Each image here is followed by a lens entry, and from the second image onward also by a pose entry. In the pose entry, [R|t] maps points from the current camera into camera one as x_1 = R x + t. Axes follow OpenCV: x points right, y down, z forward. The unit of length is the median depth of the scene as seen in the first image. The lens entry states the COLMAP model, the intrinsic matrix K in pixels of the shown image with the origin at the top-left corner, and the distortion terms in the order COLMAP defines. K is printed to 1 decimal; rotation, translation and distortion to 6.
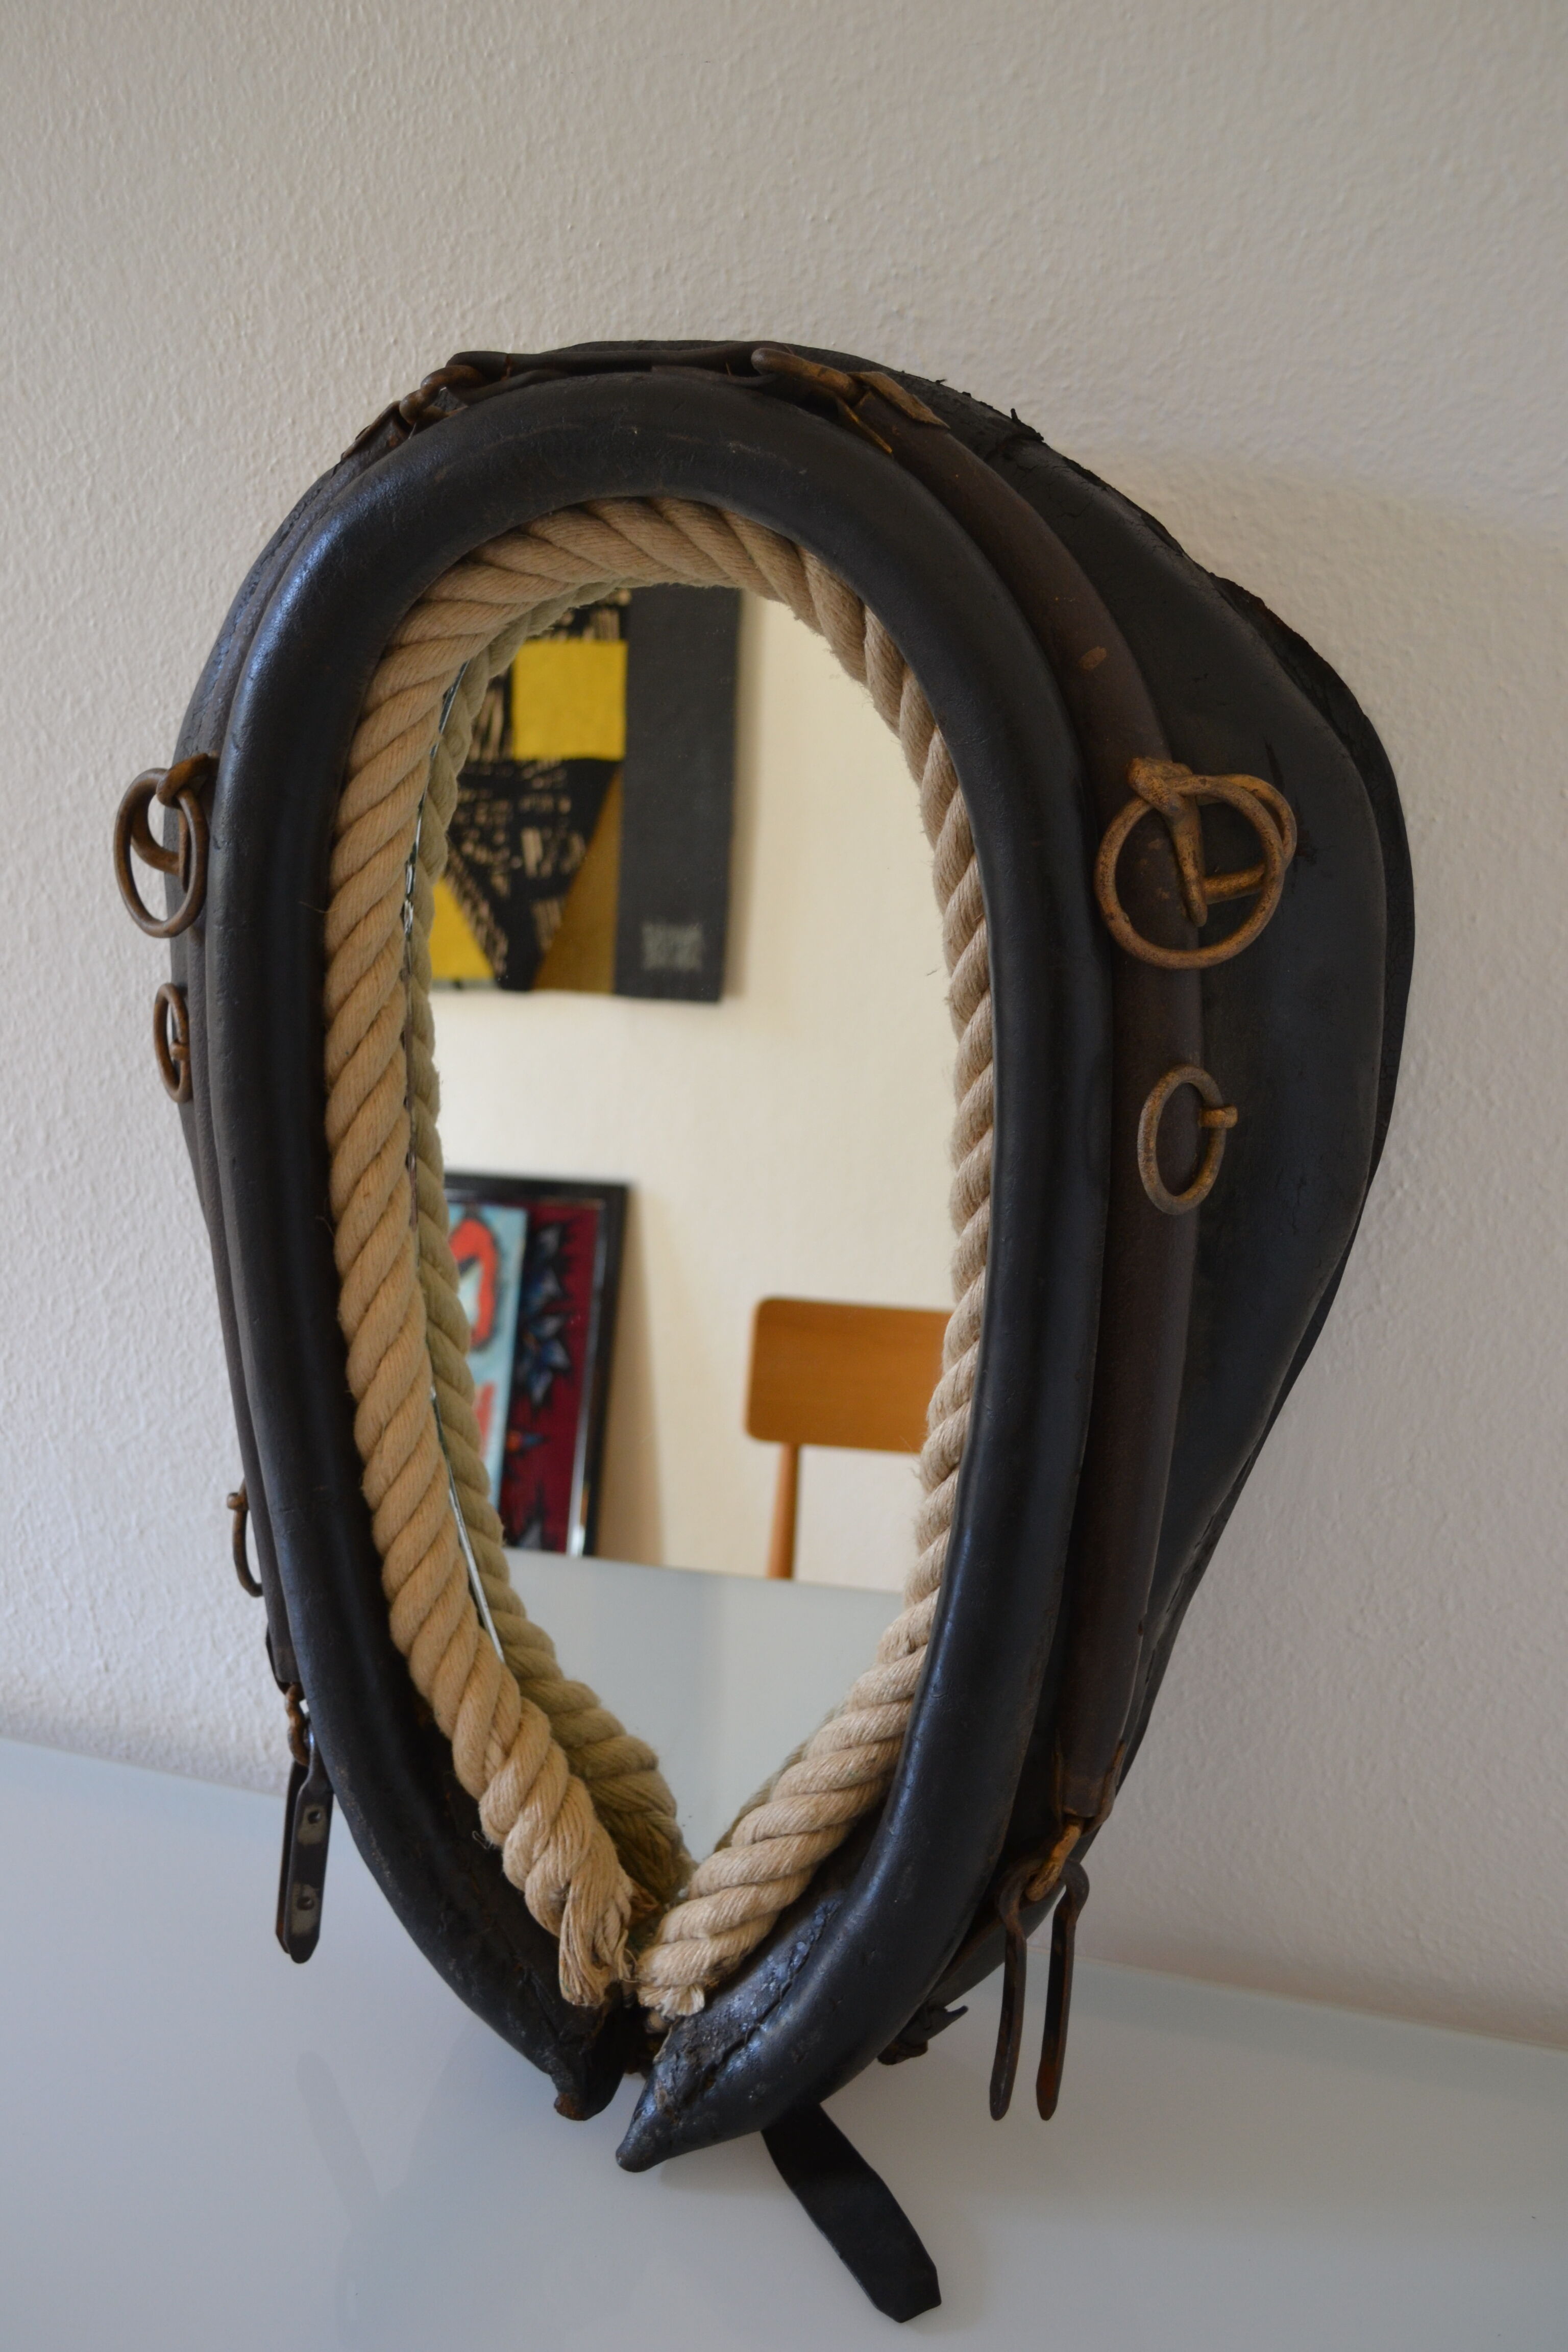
lens RADIAL K [[2255.1, 0, 810.8], [0, 2255.1, 1164.2], [0, 0, 1]] dist [-0.064686, 0.000000]
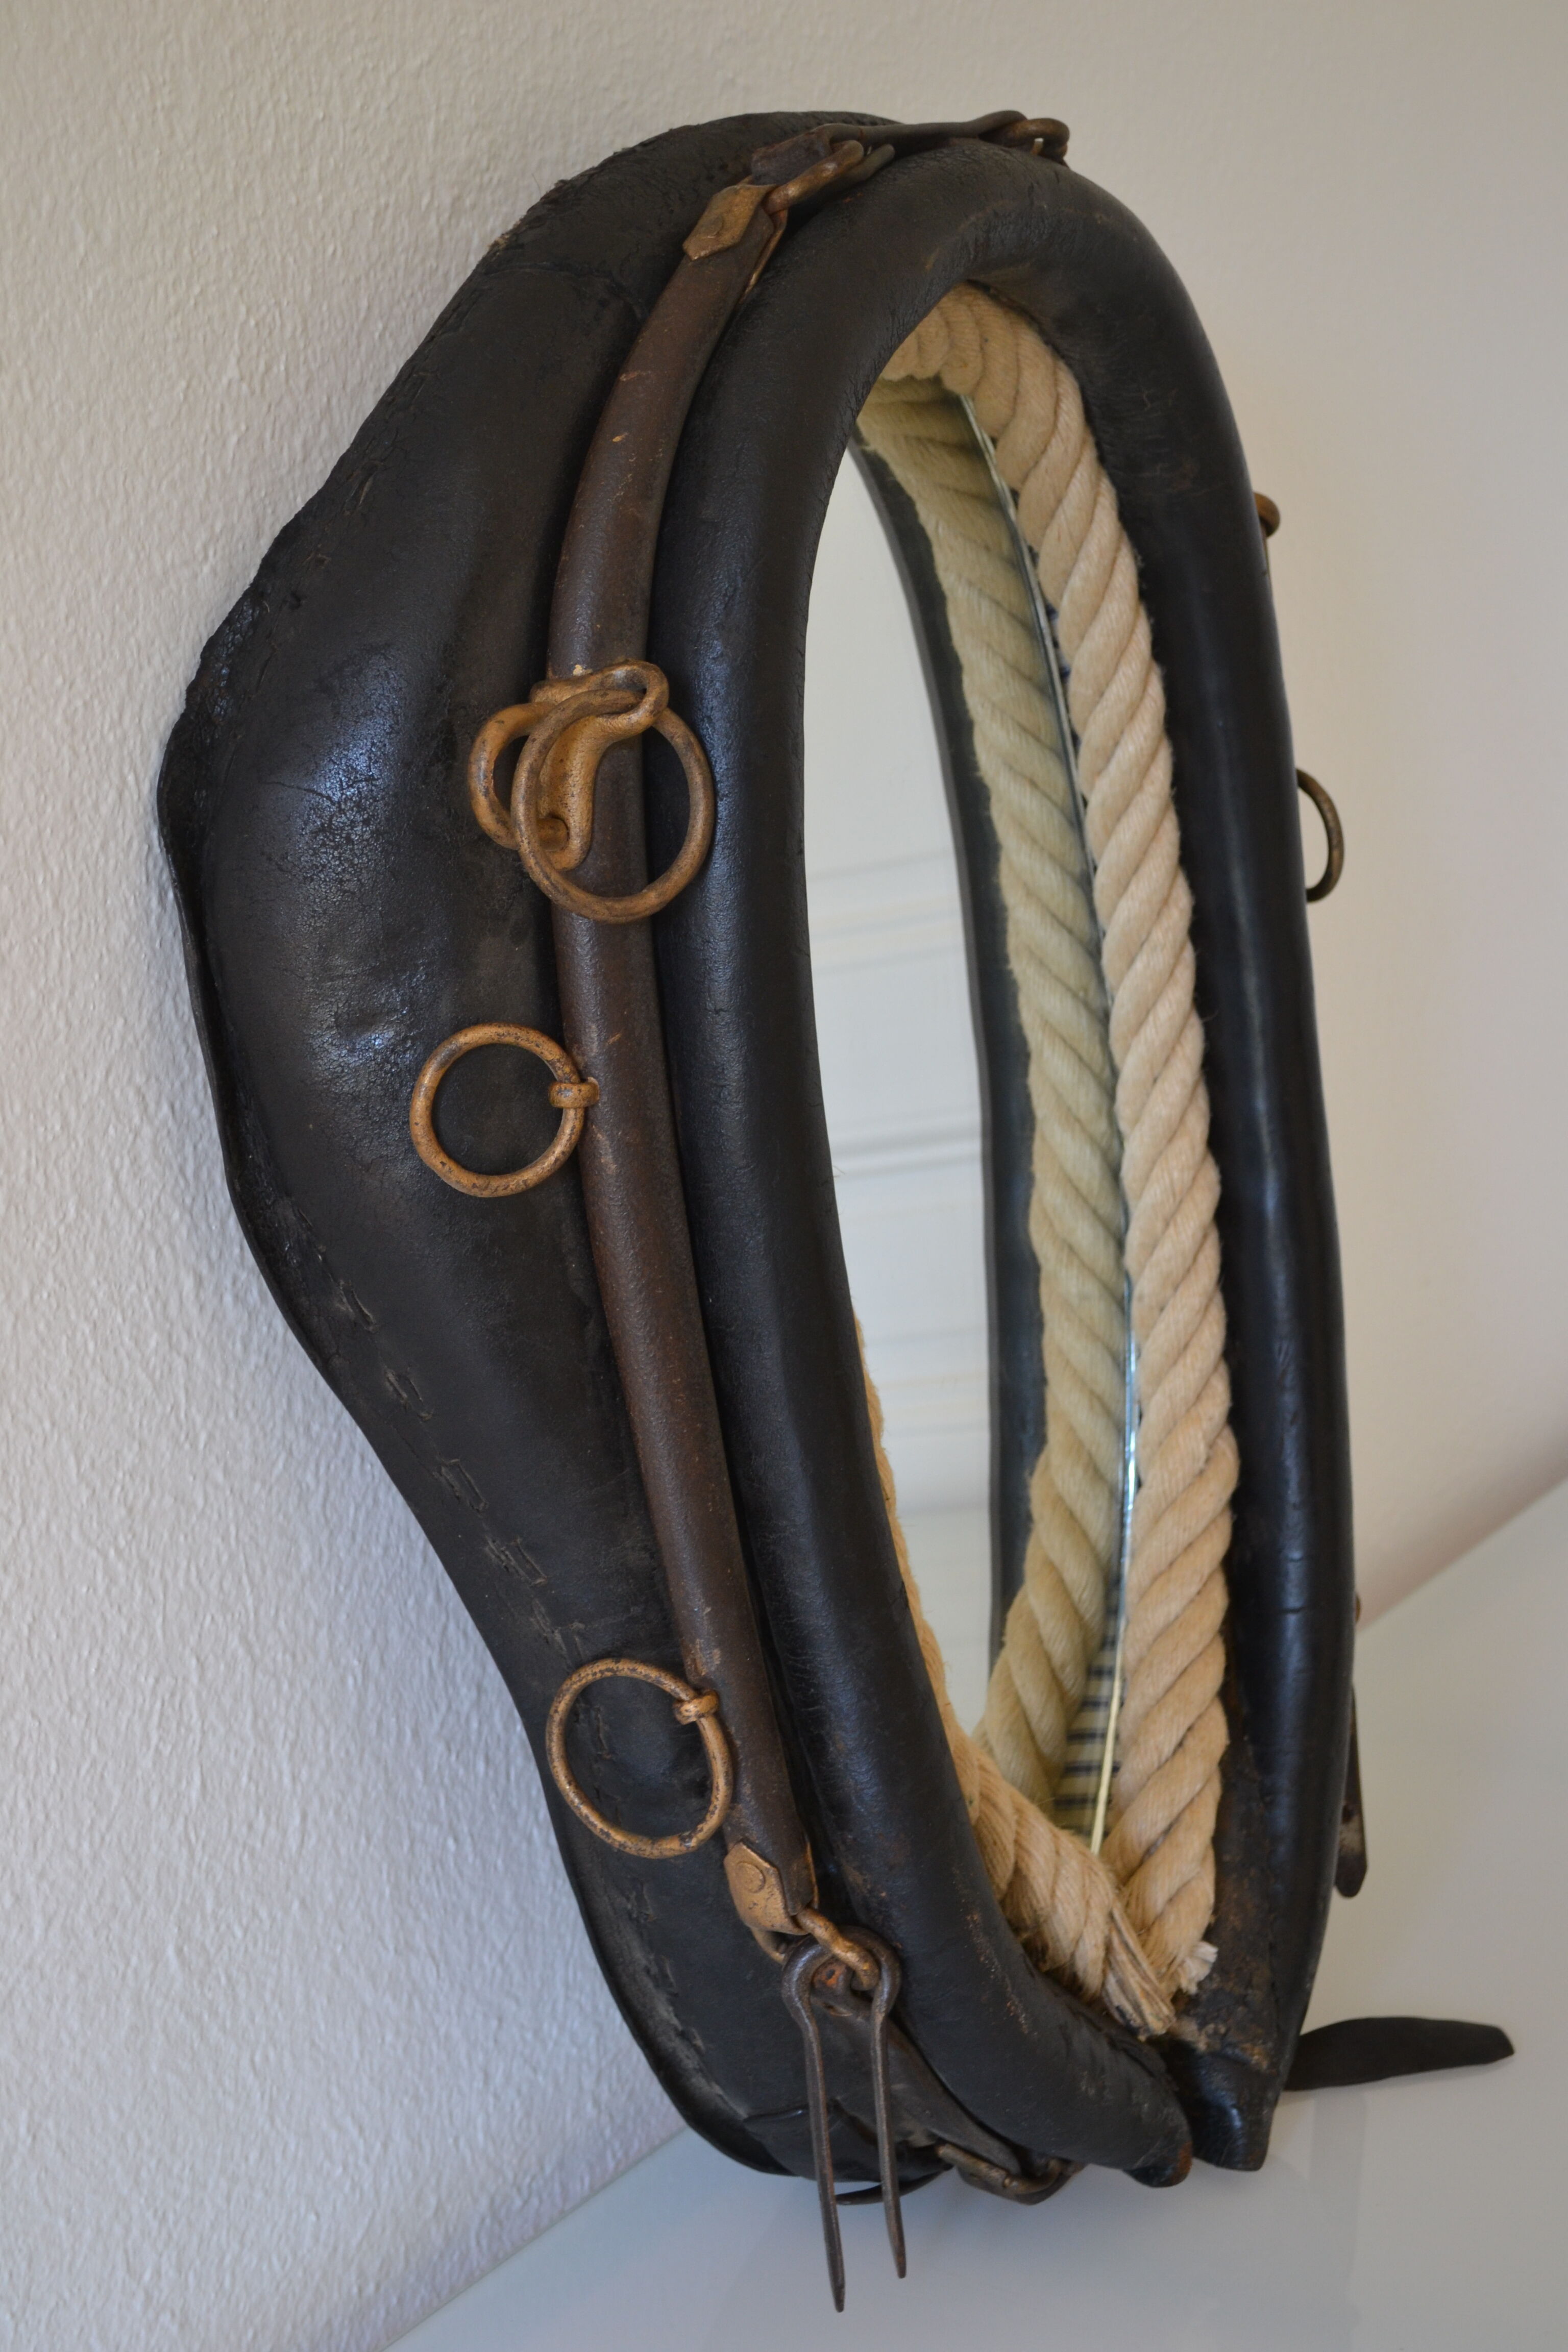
lens RADIAL K [[4276.9, 0, 780.8], [0, 4276.9, 1181.0], [0, 0, 1]] dist [0.002679, 0.000000]
pose [[0.248408, -0.244933, 0.937177, -1.454451], [0.336214, 0.929156, 0.153720, -0.199676], [-0.908435, 0.276907, 0.313159, 0.496728]]
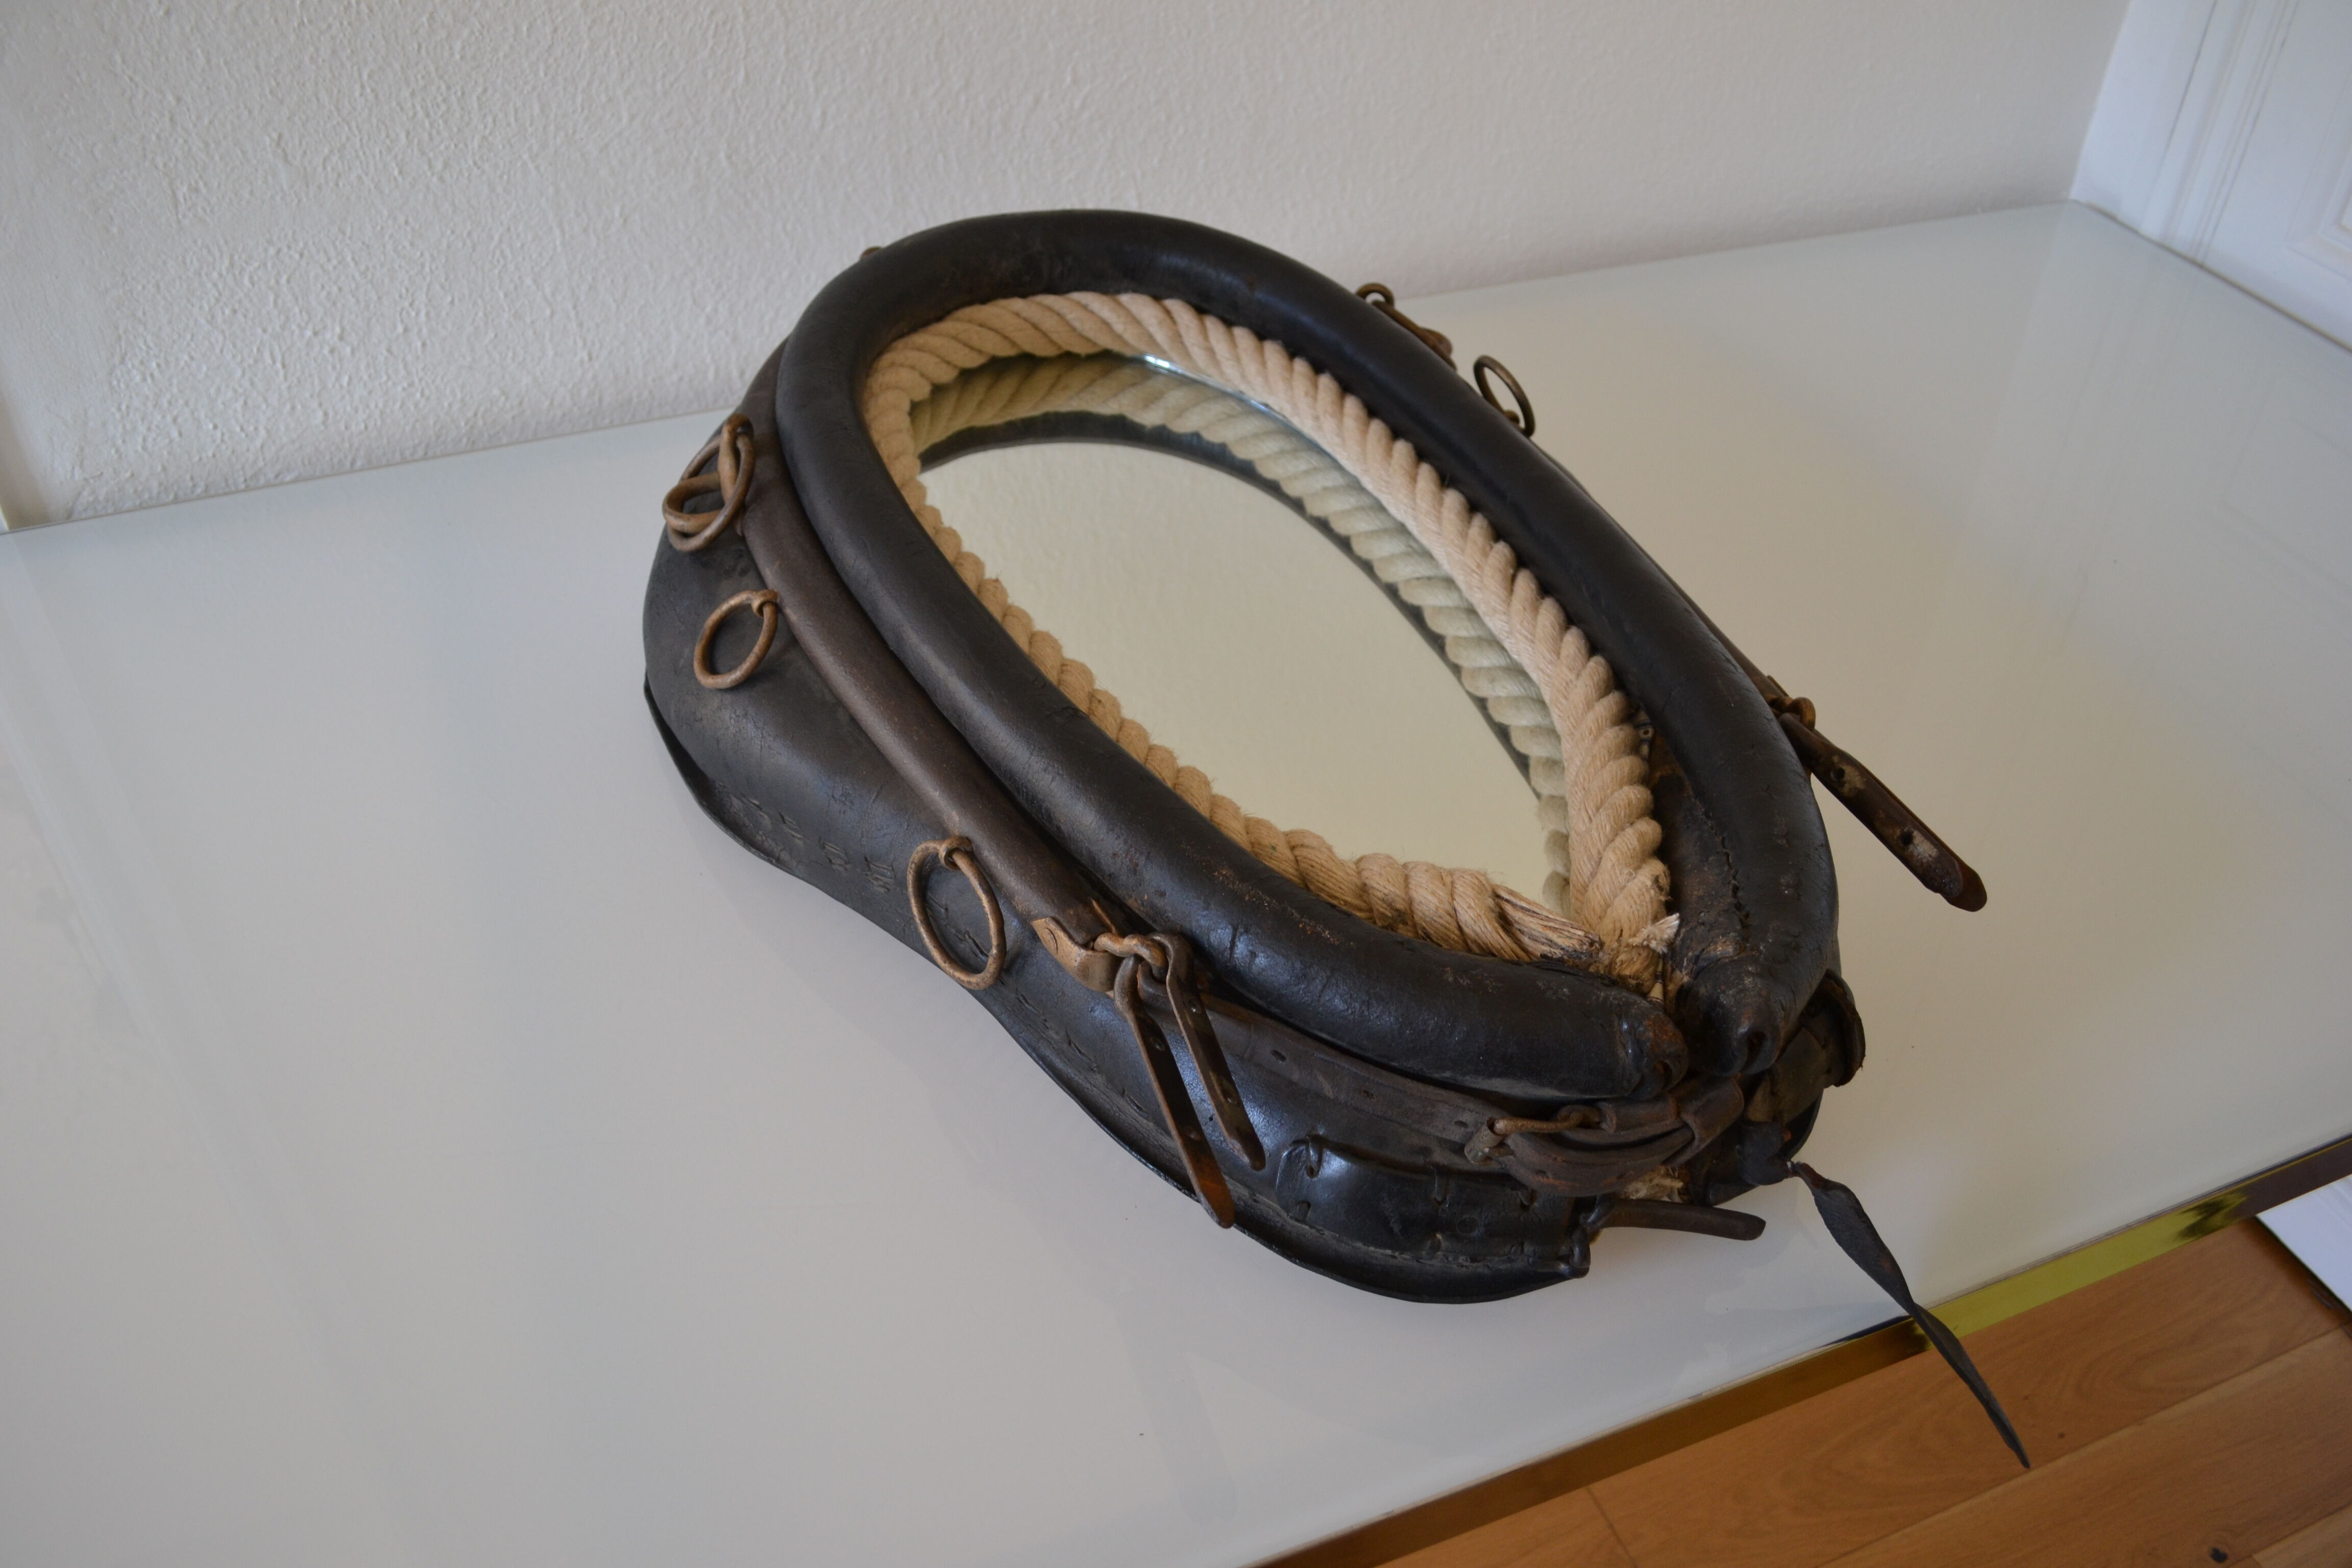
lens RADIAL K [[1856.2, 0, 1191.6], [0, 1856.2, 810.2], [0, 0, 1]] dist [-0.085222, 0.008522]
pose [[0.747766, -0.395646, 0.533207, -0.860472], [0.165371, 0.888741, 0.427541, 0.091834], [-0.643038, -0.231524, 0.729999, 0.016147]]
